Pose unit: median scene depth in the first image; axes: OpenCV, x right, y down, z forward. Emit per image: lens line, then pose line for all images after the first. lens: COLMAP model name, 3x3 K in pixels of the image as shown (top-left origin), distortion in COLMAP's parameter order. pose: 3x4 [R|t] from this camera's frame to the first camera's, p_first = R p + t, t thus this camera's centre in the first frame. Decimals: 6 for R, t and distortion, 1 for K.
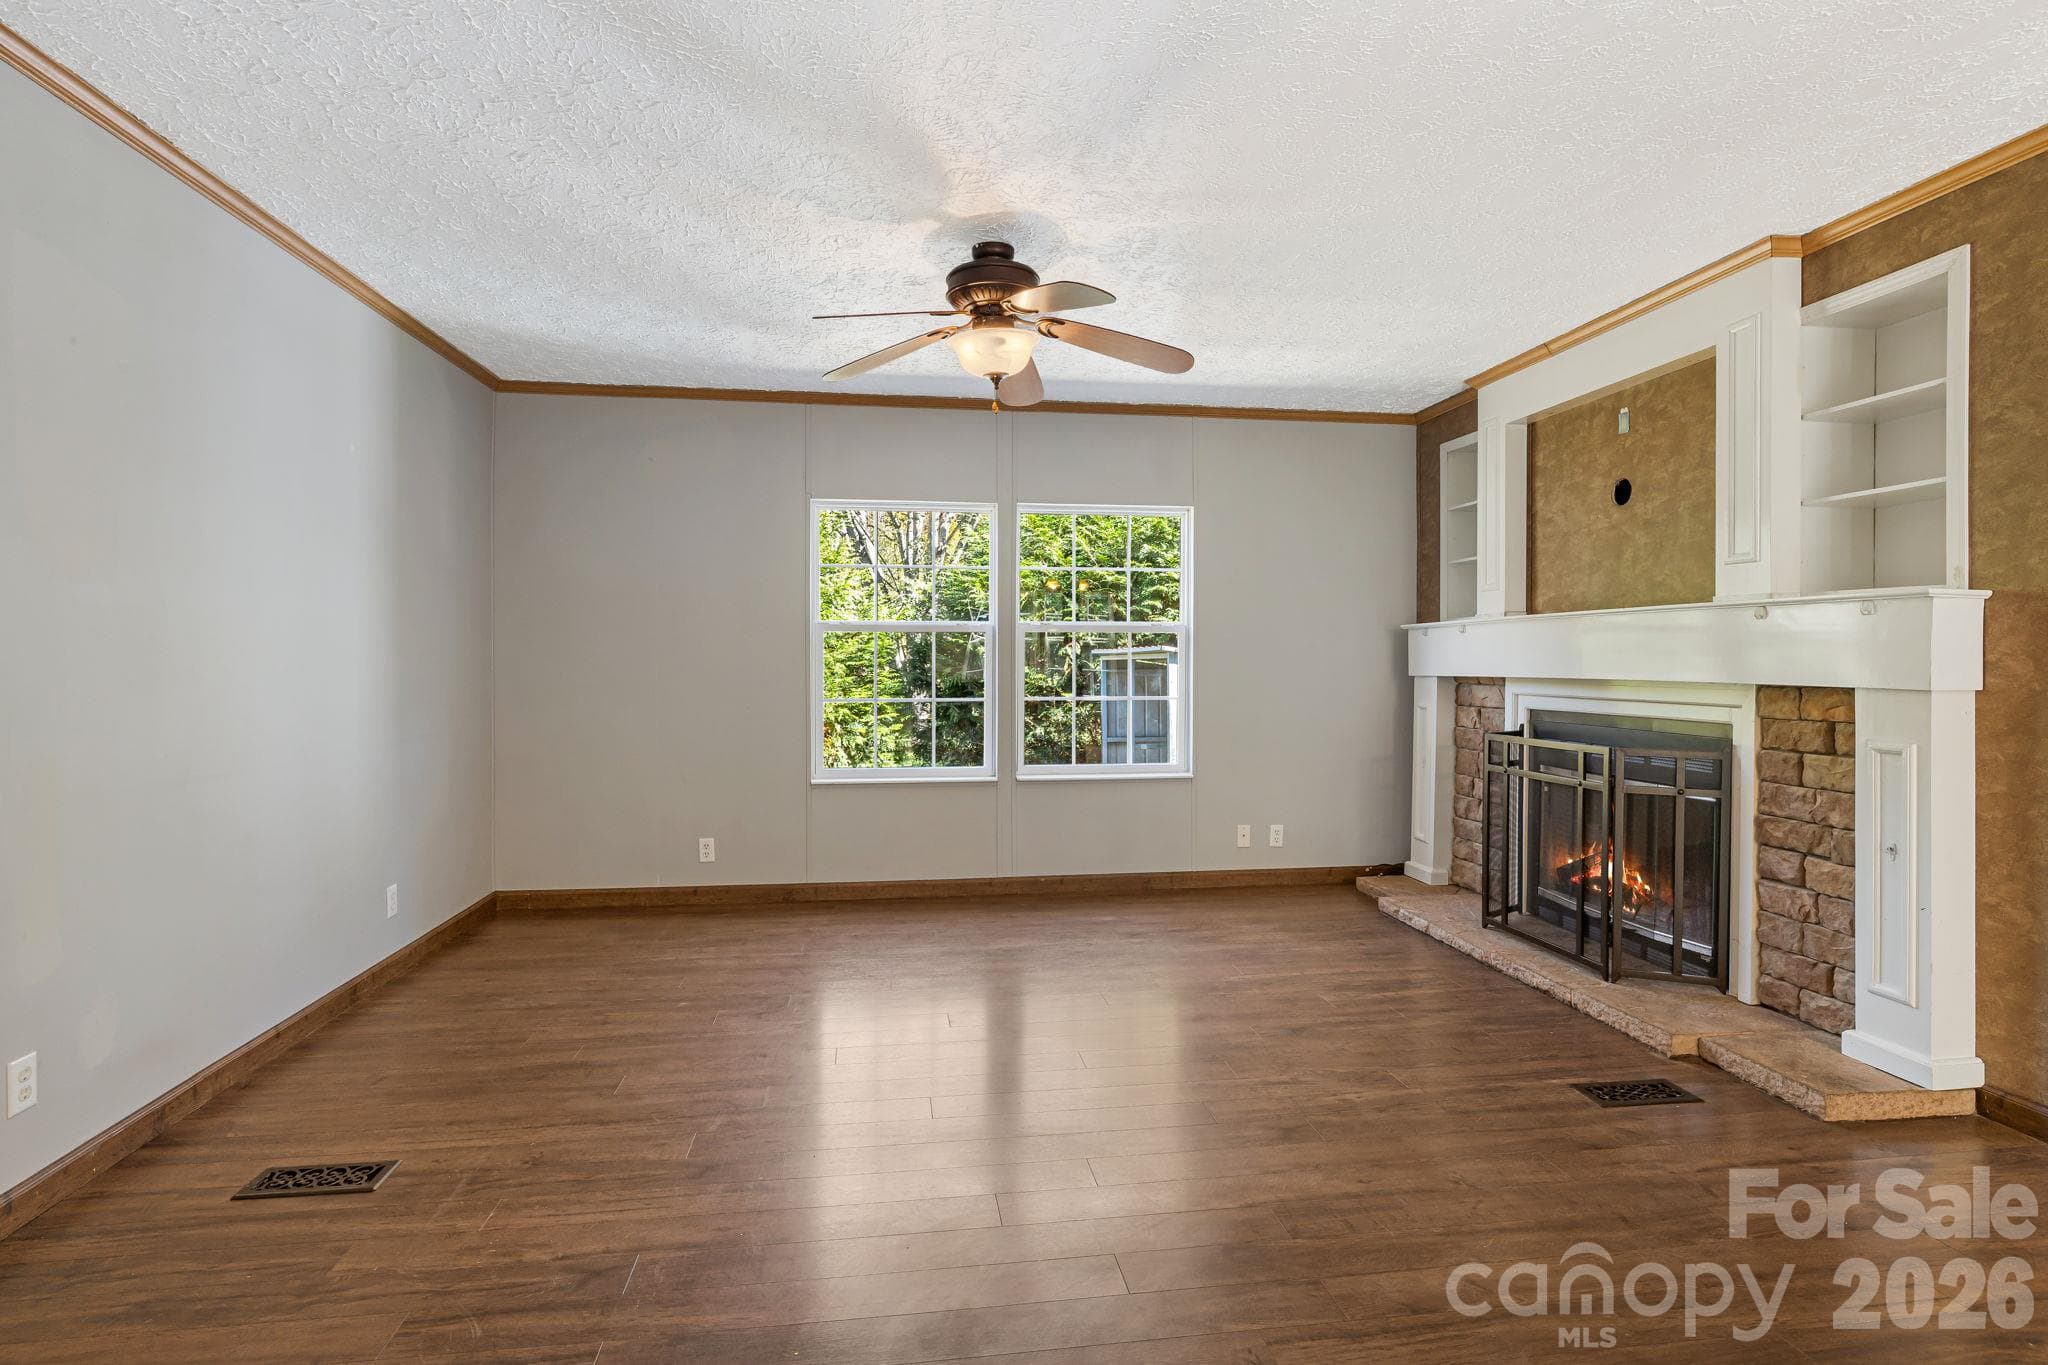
lens RADIAL K [[1017.3, 0, 1027.0], [0, 1017.3, 681.6], [0, 0, 1]] dist [-0.001353, 0.000524]
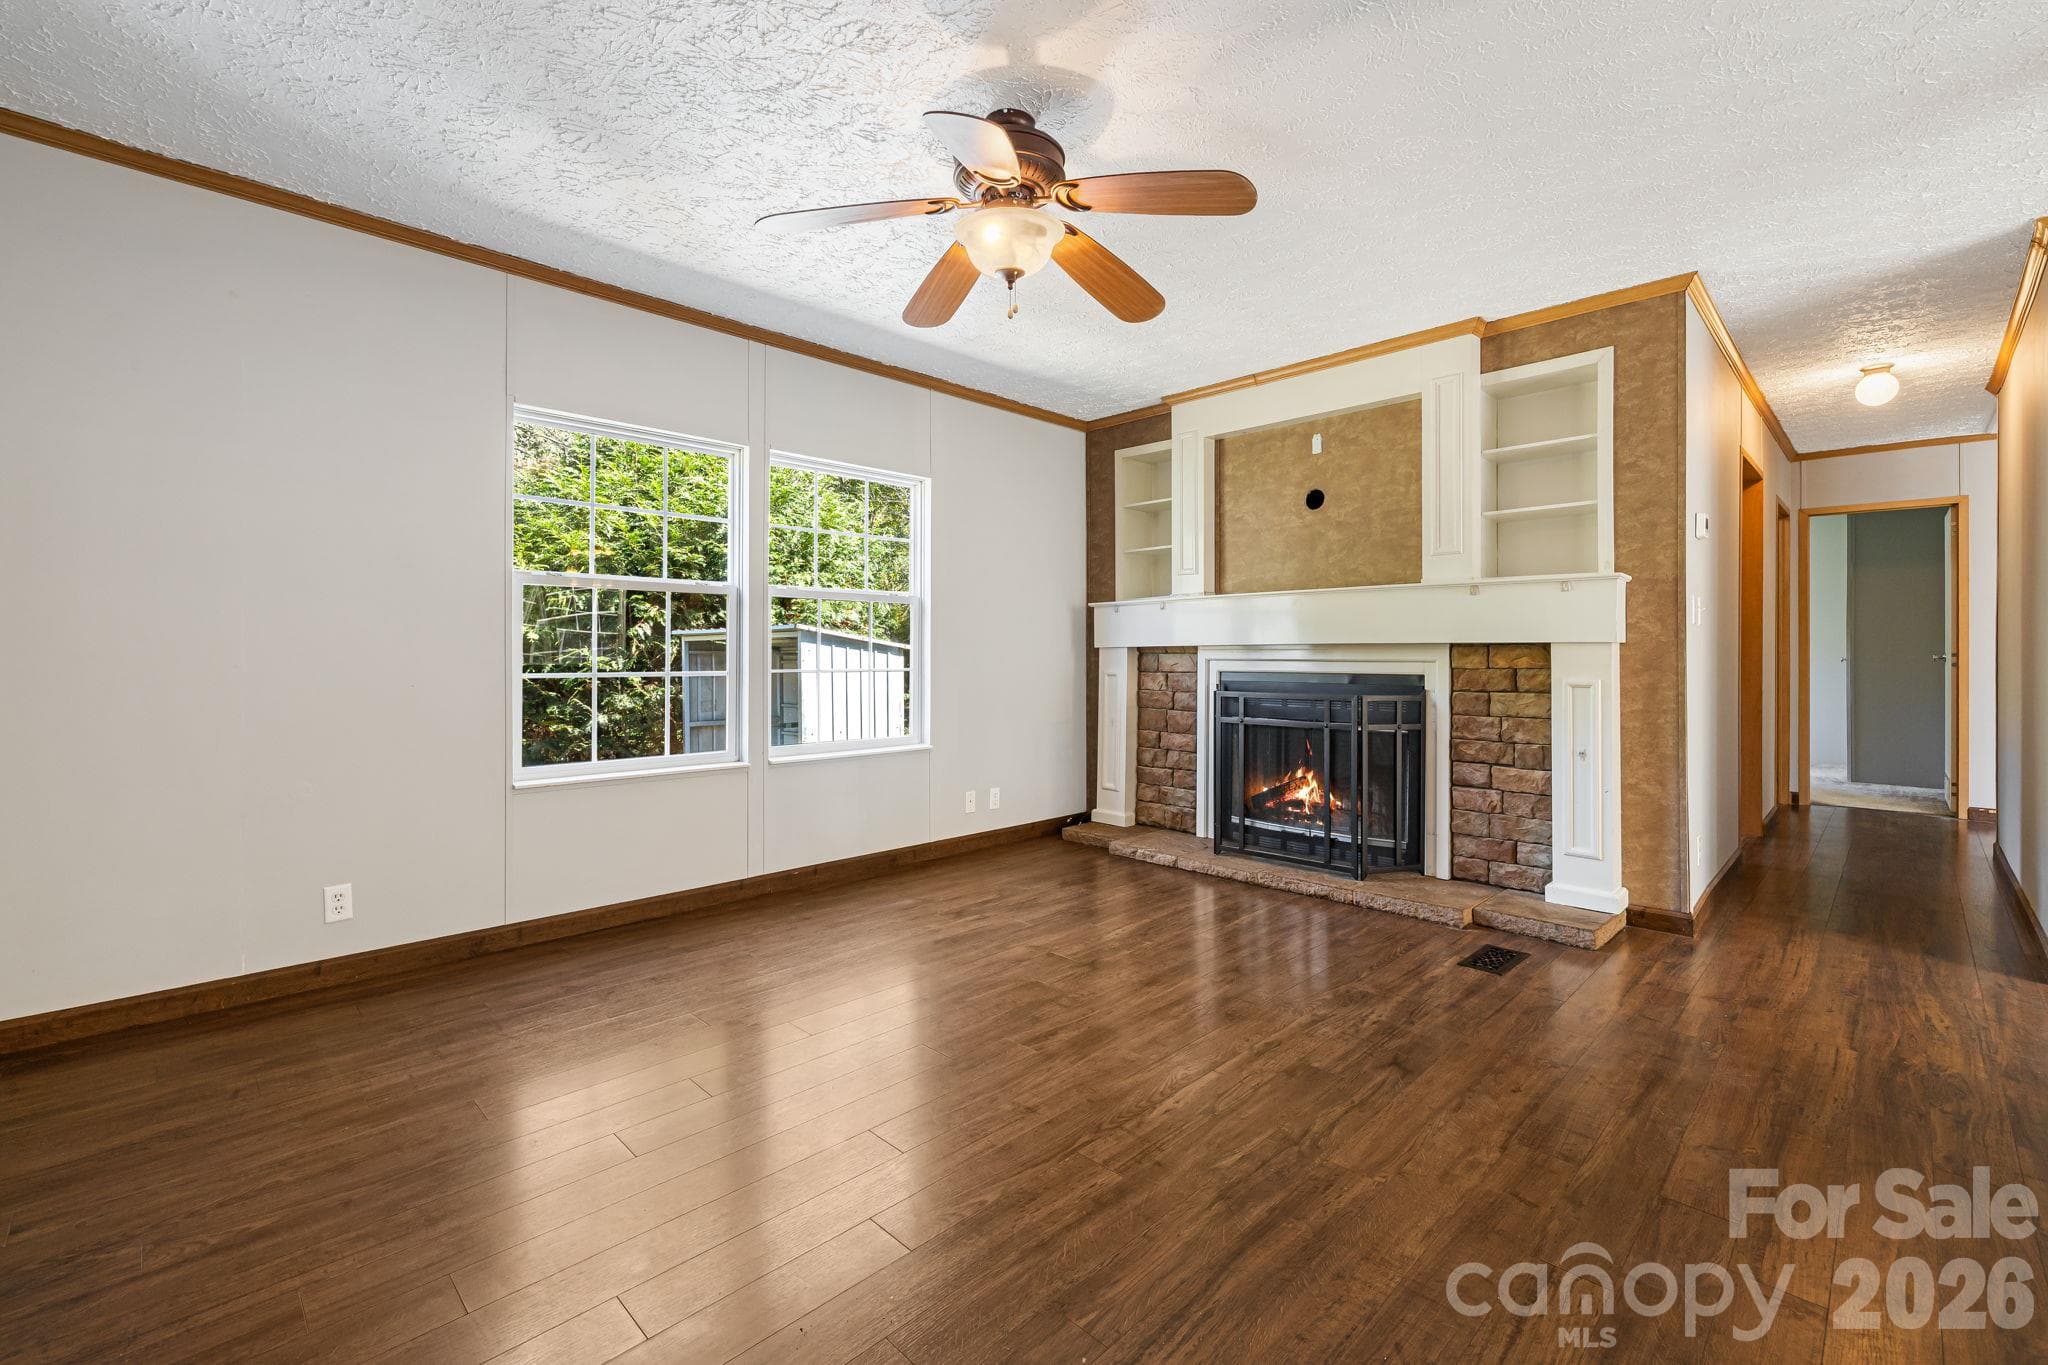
lens RADIAL K [[879.1, 0, 1022.1], [0, 879.1, 660.4], [0, 0, 1]] dist [0.003252, 0.000533]
pose [[0.797432, -0.004106, 0.603394, -0.411153], [0.014037, 0.999832, -0.011747, 0.027633], [-0.603245, 0.017837, 0.797356, 0.363701]]
